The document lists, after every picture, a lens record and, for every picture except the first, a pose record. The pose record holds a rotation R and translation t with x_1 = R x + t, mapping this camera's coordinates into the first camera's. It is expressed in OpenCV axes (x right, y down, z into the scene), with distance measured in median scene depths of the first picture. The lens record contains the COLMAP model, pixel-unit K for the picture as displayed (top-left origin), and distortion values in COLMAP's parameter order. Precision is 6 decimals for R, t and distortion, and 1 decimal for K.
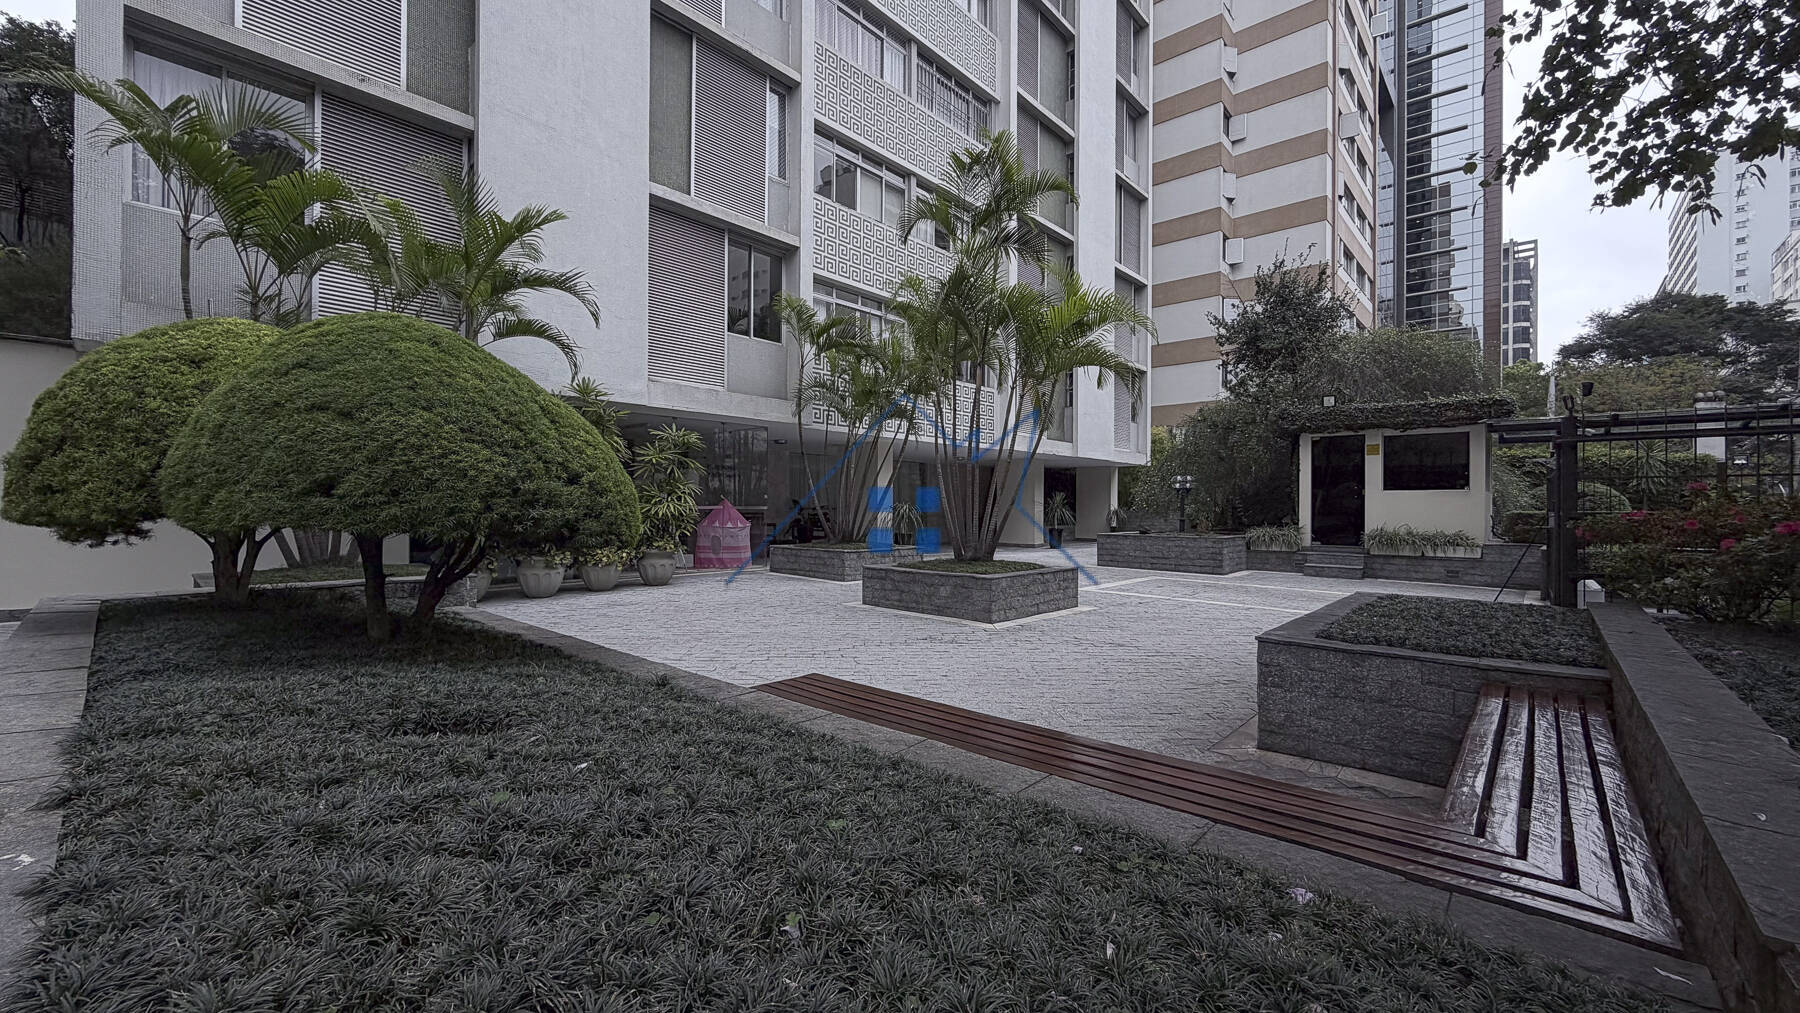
lens RADIAL K [[716.8, 0, 891.7], [0, 716.8, 507.9], [0, 0, 1]] dist [-0.002329, 0.000520]
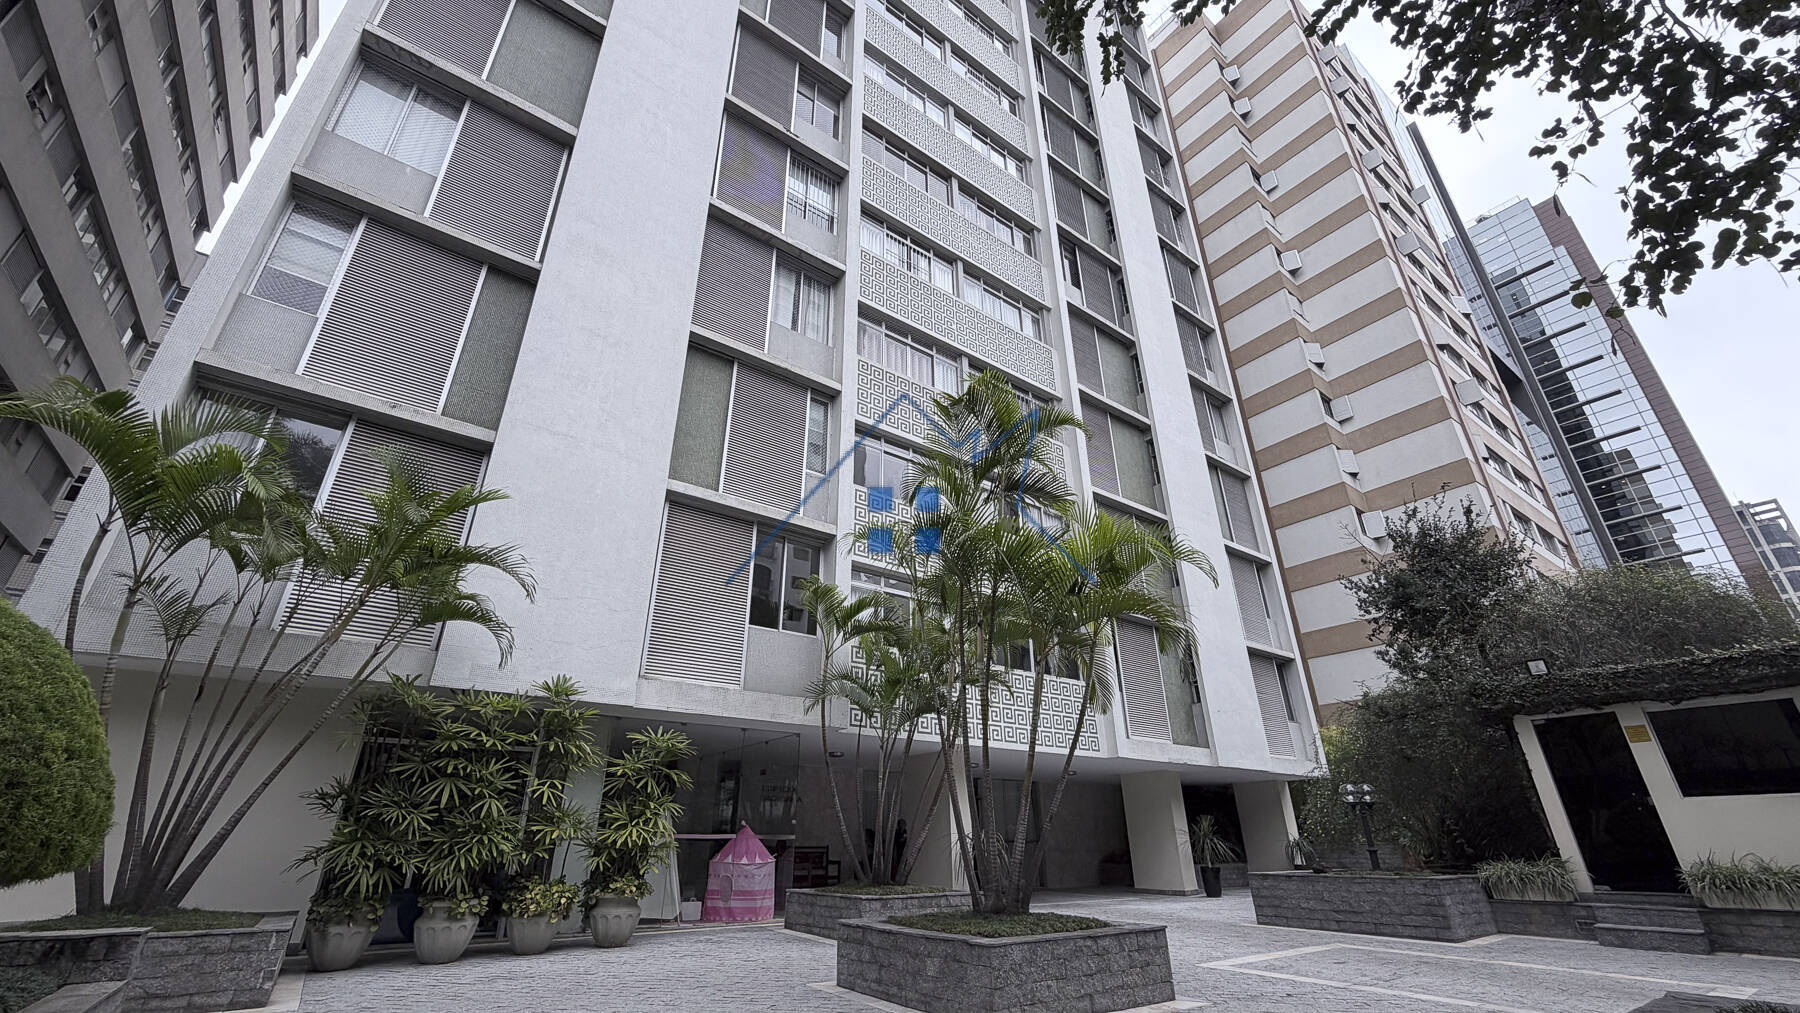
lens RADIAL K [[716.8, 0, 891.8], [0, 716.8, 506.5], [0, 0, 1]] dist [-0.002329, 0.000520]
pose [[0.978213, -0.095623, -0.184272, 0.122118], [0.007293, 0.902889, -0.429813, 0.011802], [0.207477, 0.419104, 0.883914, 0.156244]]
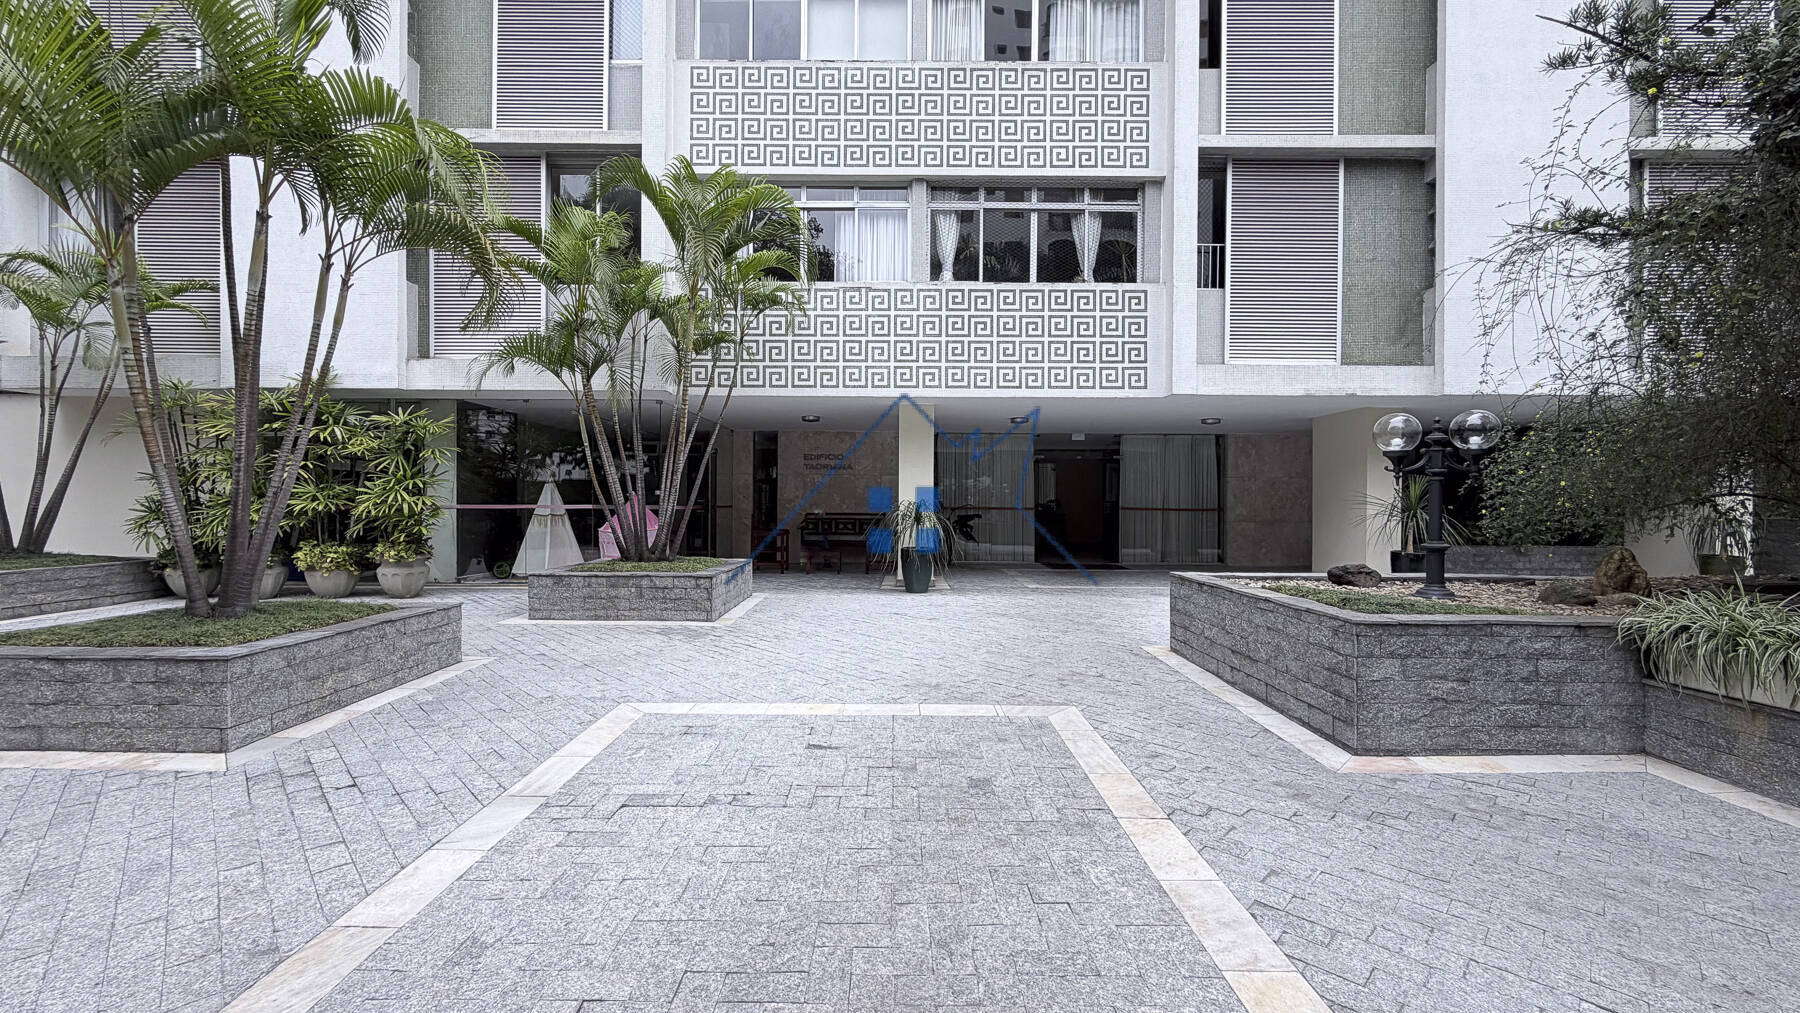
lens RADIAL K [[716.8, 0, 891.9], [0, 716.8, 507.1], [0, 0, 1]] dist [-0.002329, 0.000520]
pose [[0.667730, 0.003472, -0.744395, 0.569316], [-0.002996, 0.999994, 0.001977, -0.002736], [0.744397, 0.000910, 0.667737, 0.704047]]
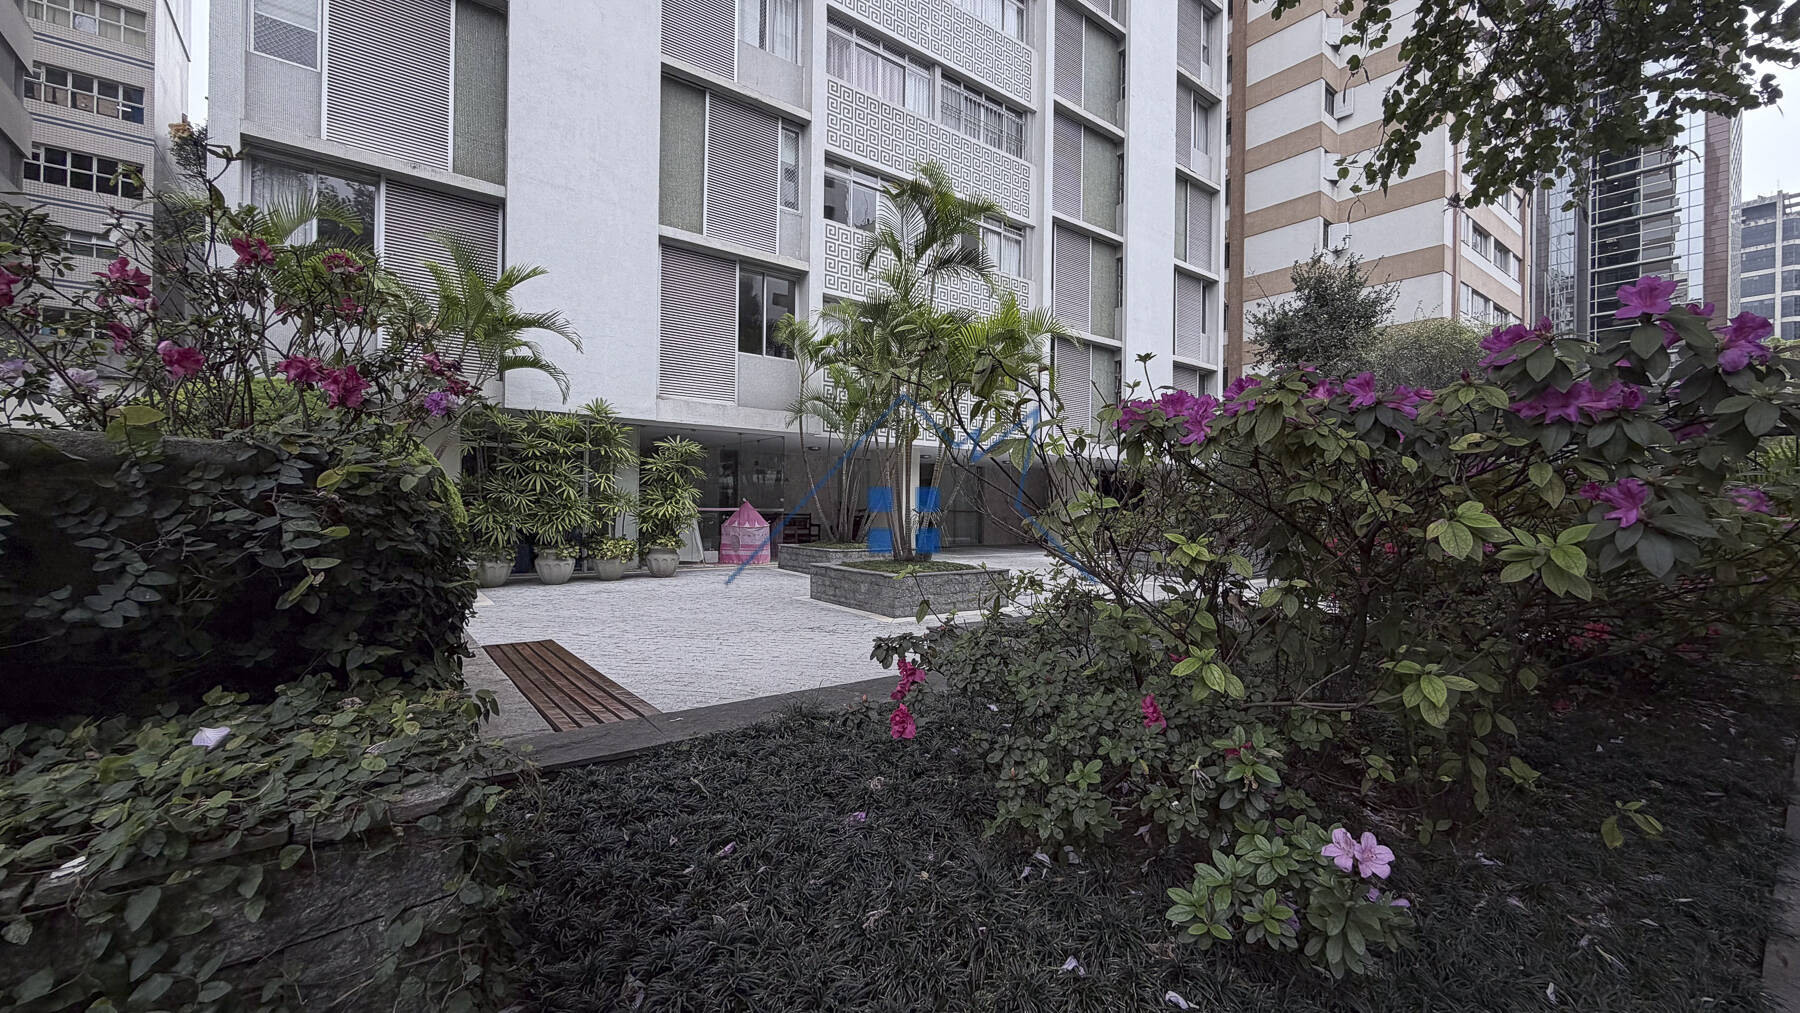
lens RADIAL K [[716.8, 0, 891.7], [0, 716.8, 508.5], [0, 0, 1]] dist [-0.002329, 0.000520]
pose [[0.982714, 0.007719, -0.184968, 0.198712], [-0.007788, 0.999970, 0.000356, -0.004211], [0.184965, 0.001090, 0.982744, -0.048130]]
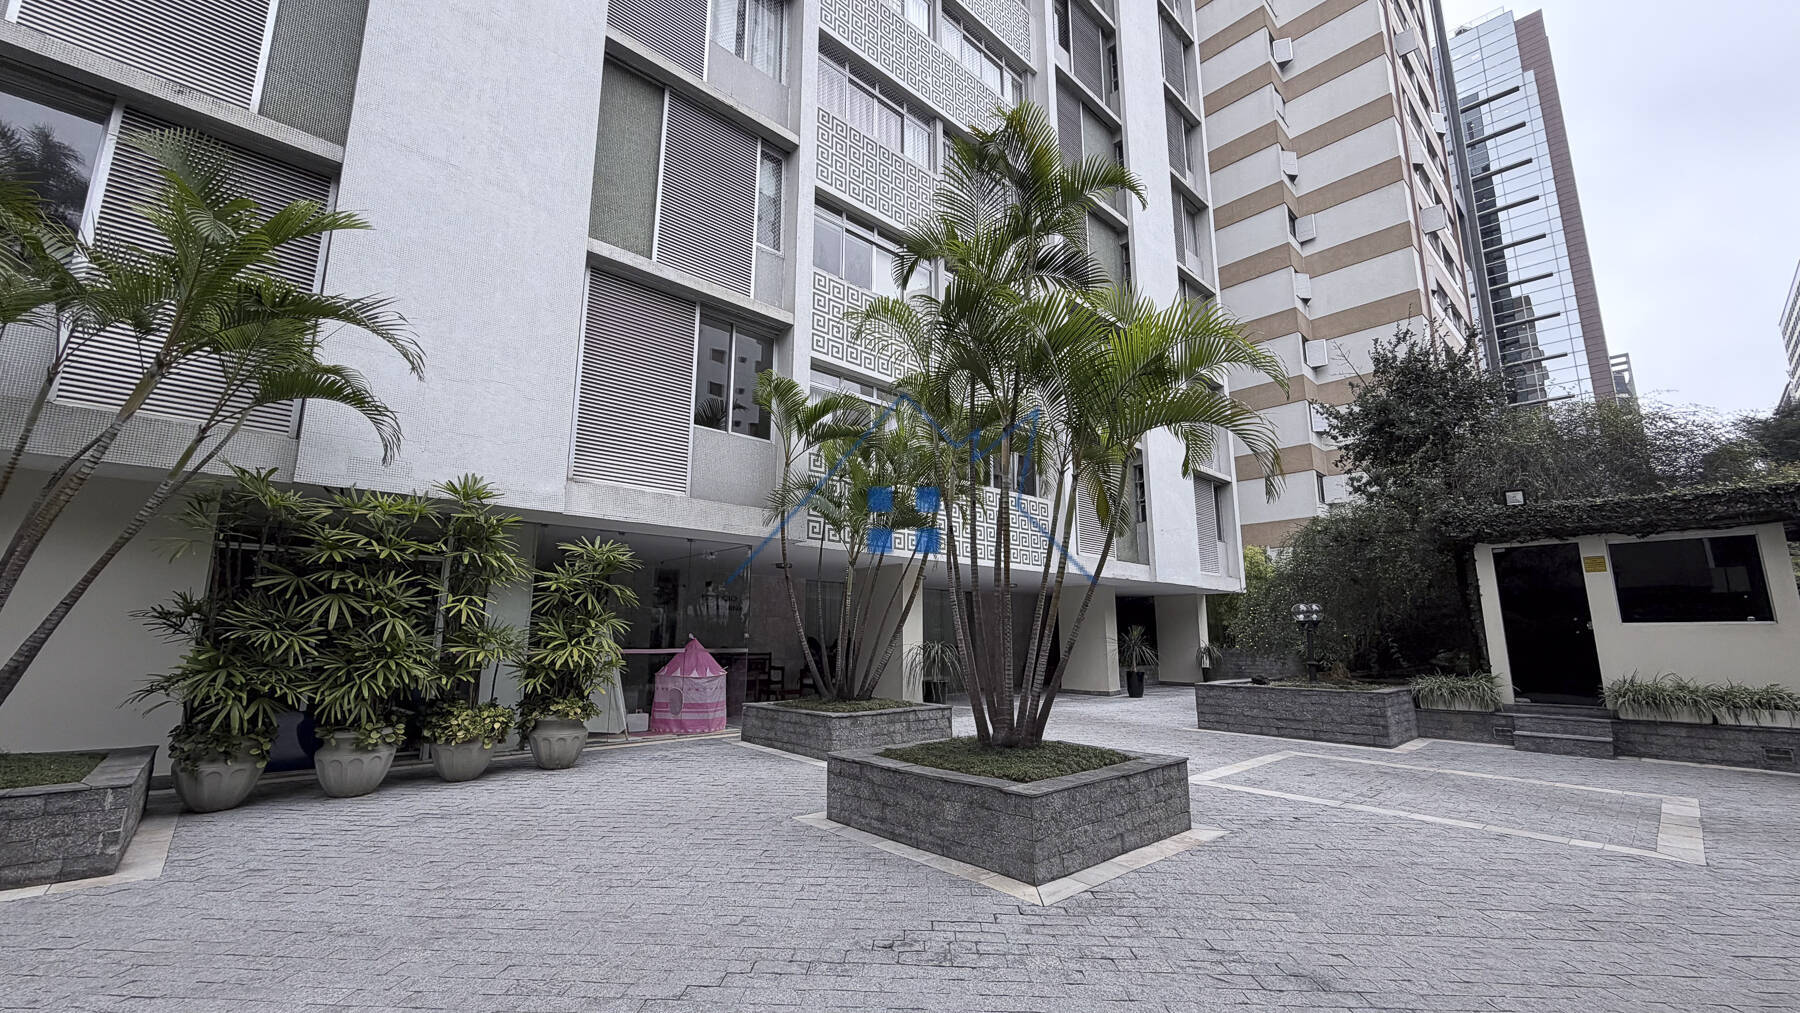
lens RADIAL K [[716.8, 0, 892.0], [0, 716.8, 506.9], [0, 0, 1]] dist [-0.002329, 0.000520]
pose [[0.995971, -0.019425, -0.087548, 0.050225], [0.003050, 0.983030, -0.183417, -0.010208], [0.089626, 0.182411, 0.979129, 0.247817]]
